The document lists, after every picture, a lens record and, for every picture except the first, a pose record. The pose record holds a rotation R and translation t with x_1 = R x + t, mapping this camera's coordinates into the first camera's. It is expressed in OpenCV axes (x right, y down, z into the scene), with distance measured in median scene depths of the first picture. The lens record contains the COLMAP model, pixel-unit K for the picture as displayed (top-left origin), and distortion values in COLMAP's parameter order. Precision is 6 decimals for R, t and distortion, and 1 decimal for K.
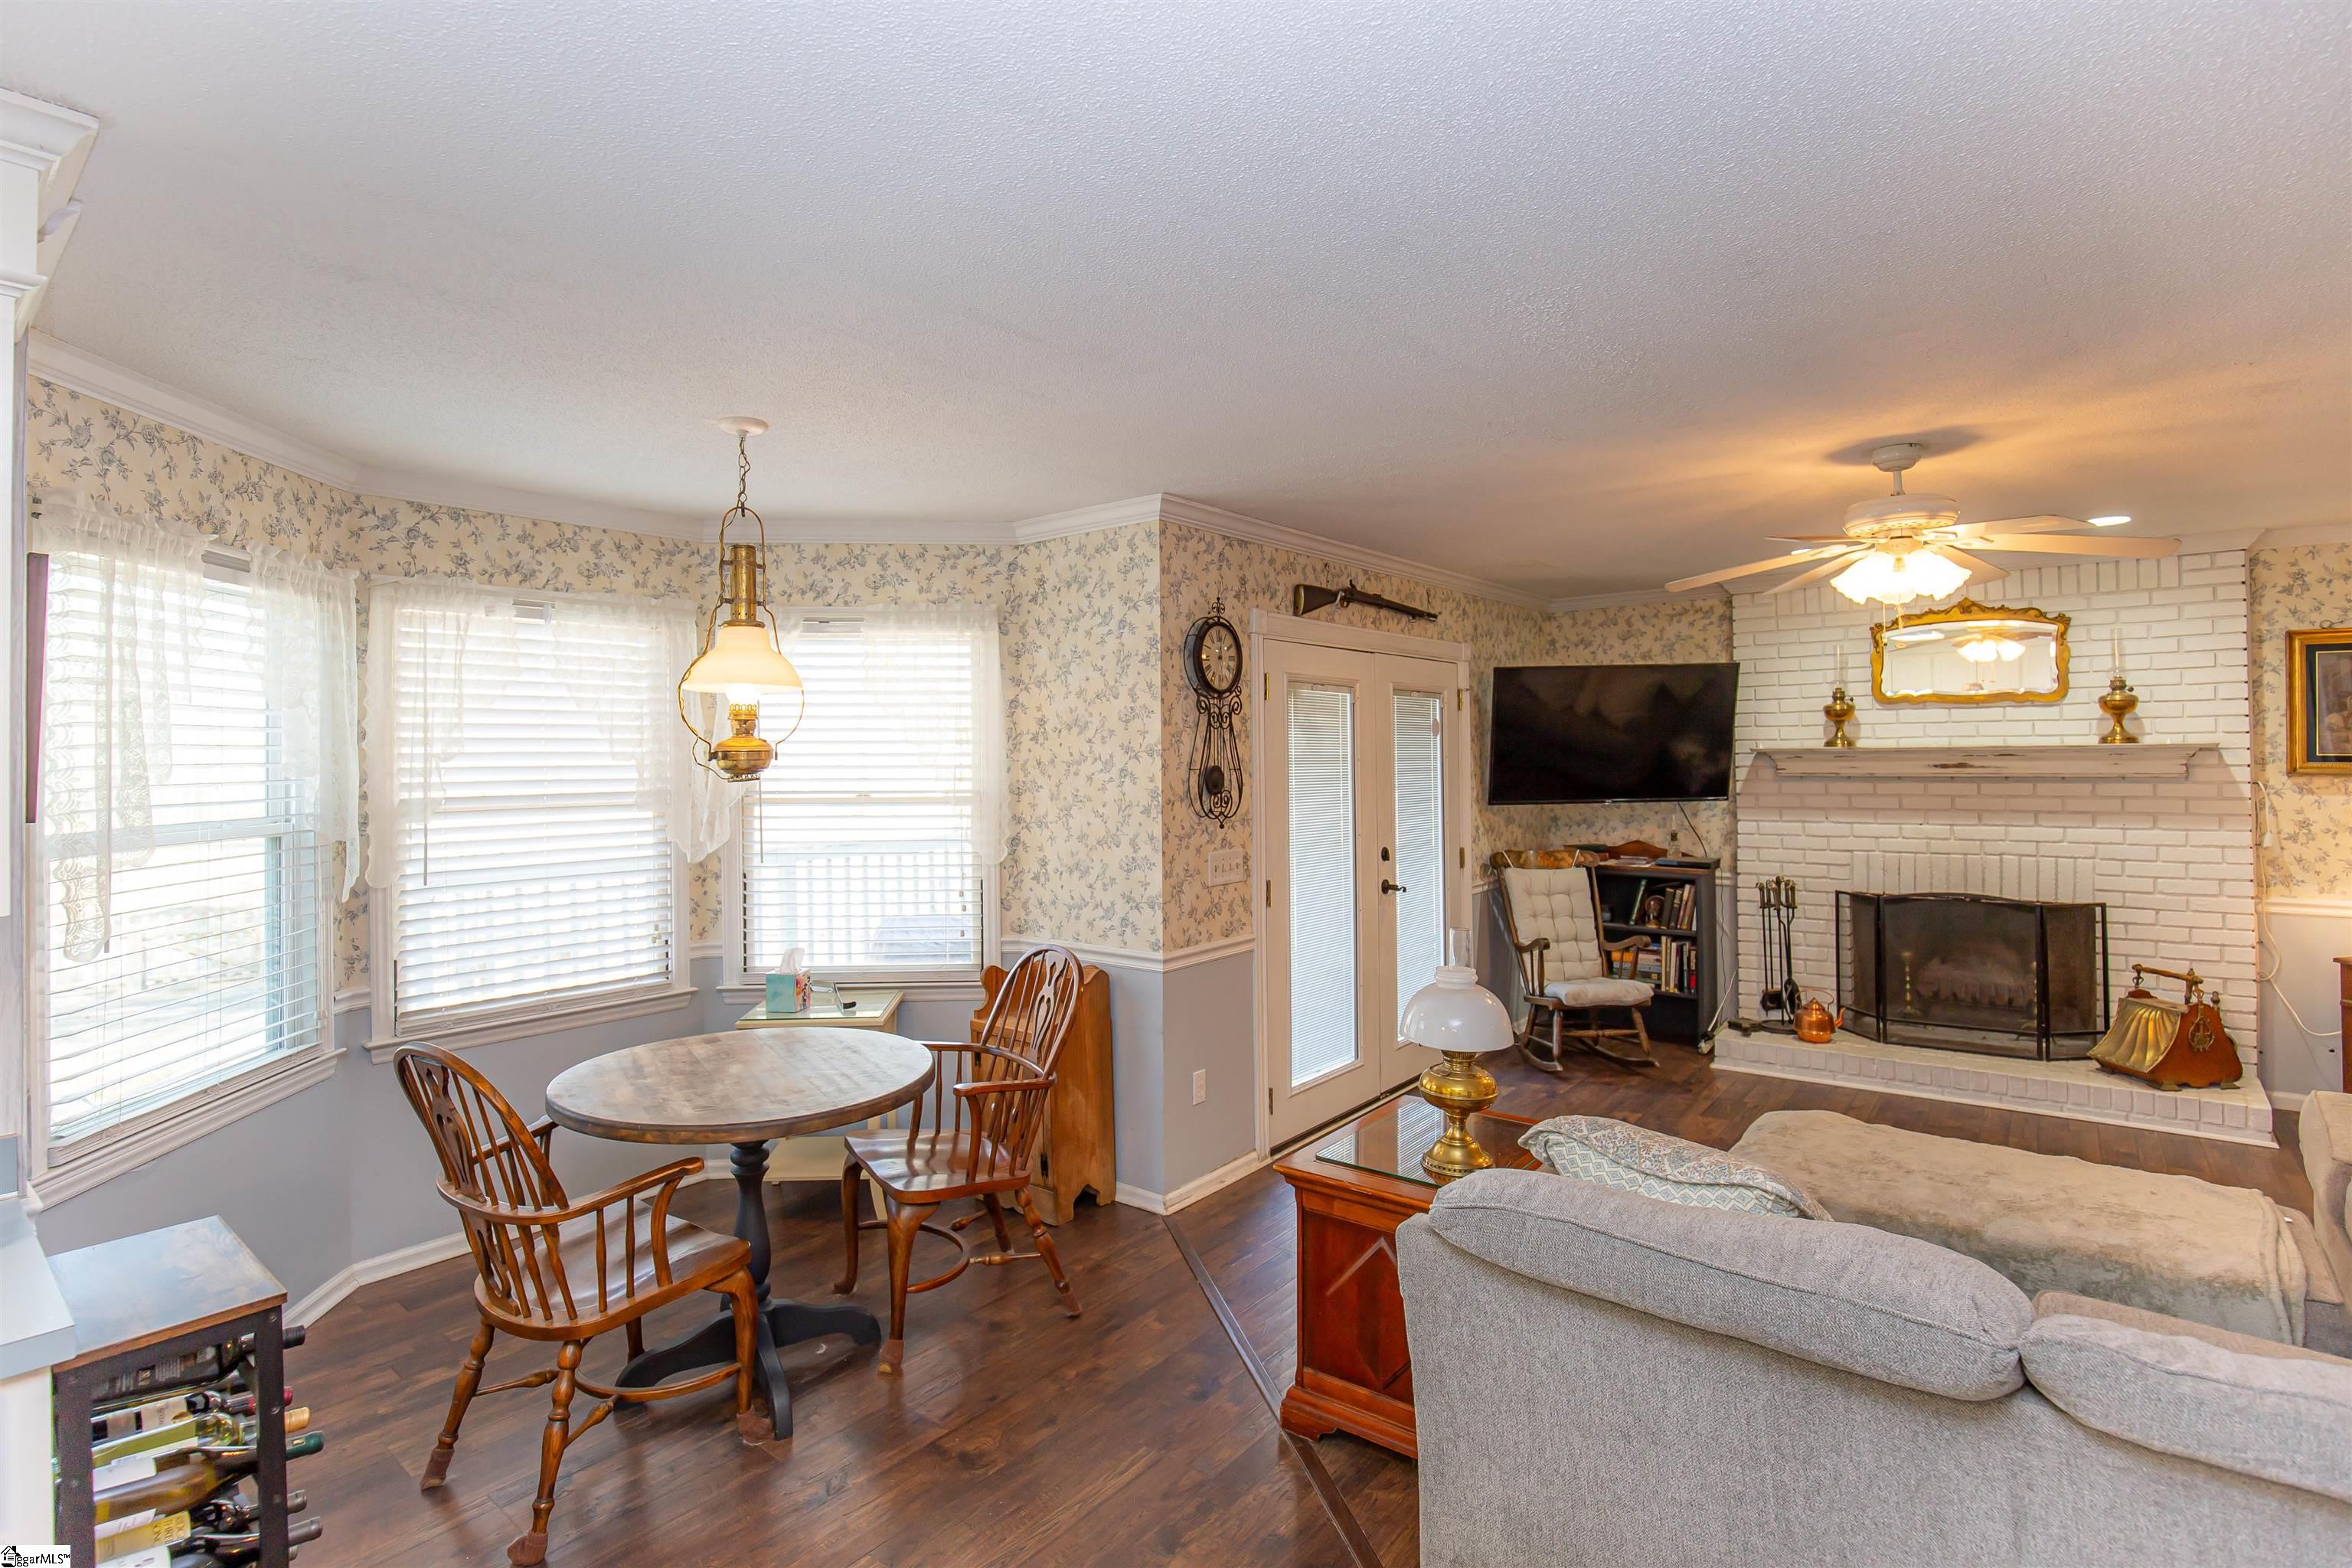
lens RADIAL K [[1086.8, 0, 1213.6], [0, 1086.8, 746.1], [0, 0, 1]] dist [-0.034016, 0.003525]
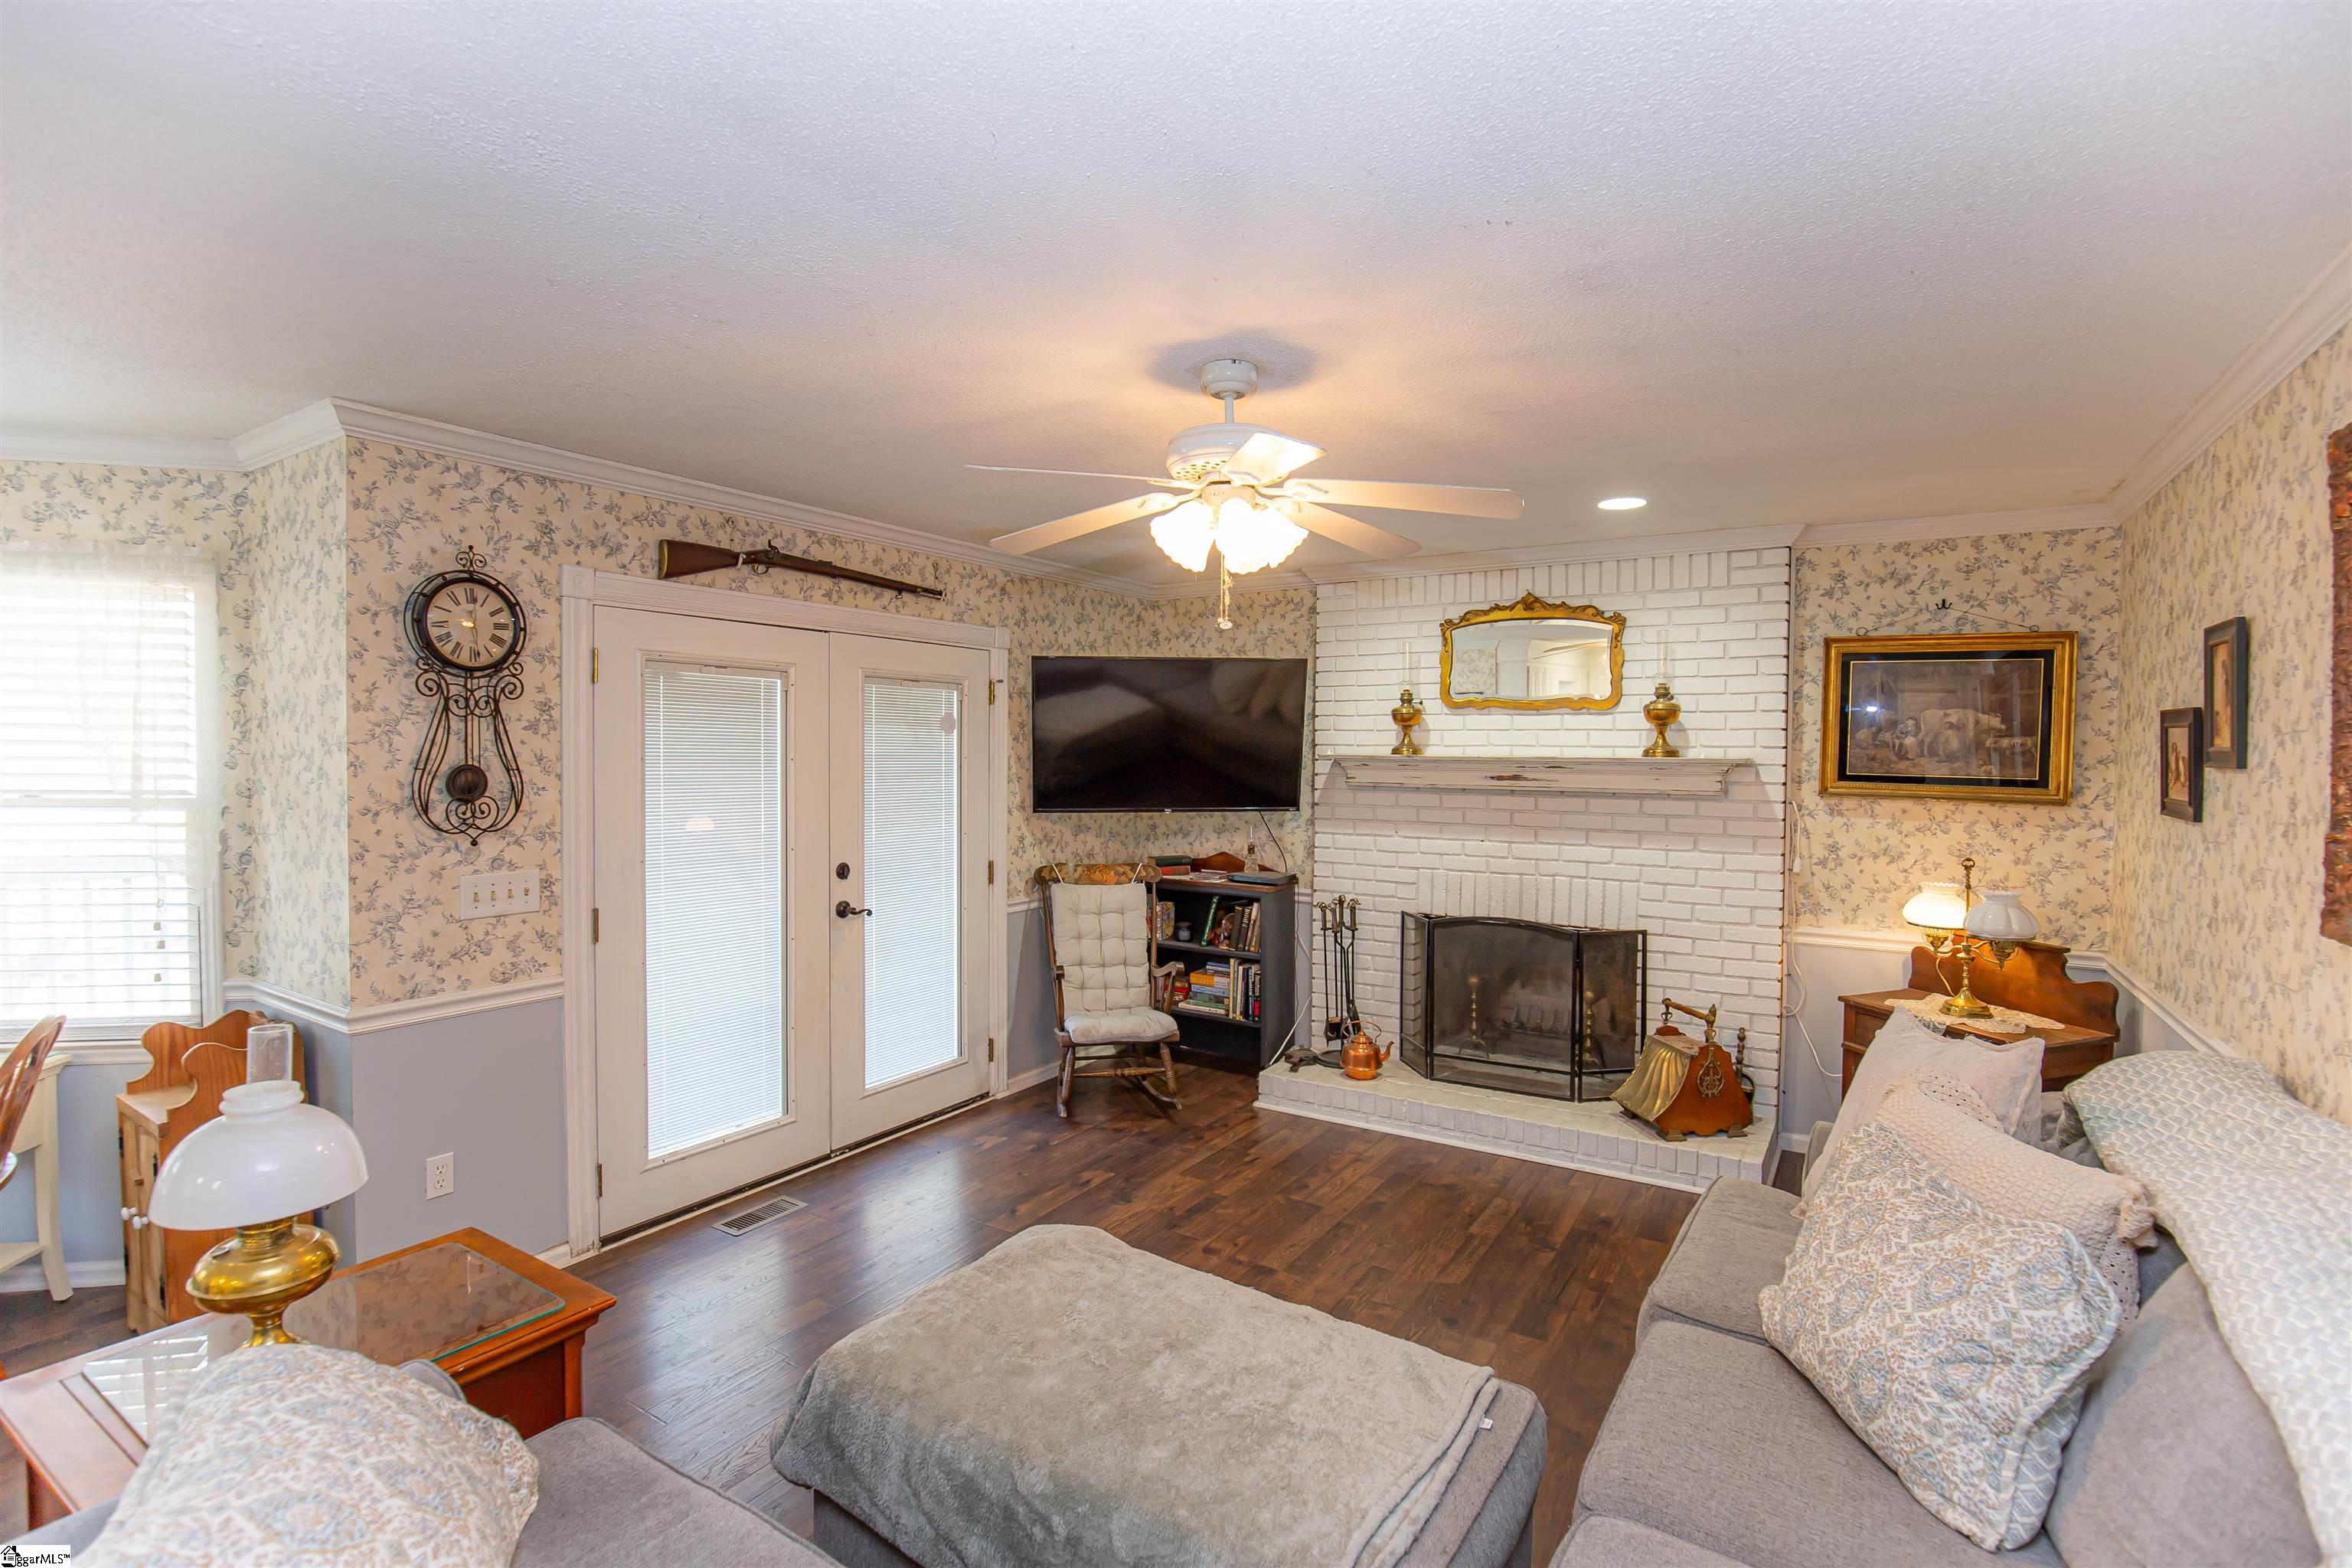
lens RADIAL K [[1086.8, 0, 1164.9], [0, 1086.8, 783.9], [0, 0, 1]] dist [-0.034016, 0.003525]
pose [[0.990761, 0.014990, 0.134787, 0.308594], [-0.020117, 0.999122, 0.036758, -0.004807], [-0.134117, -0.039130, 0.990193, 0.140084]]
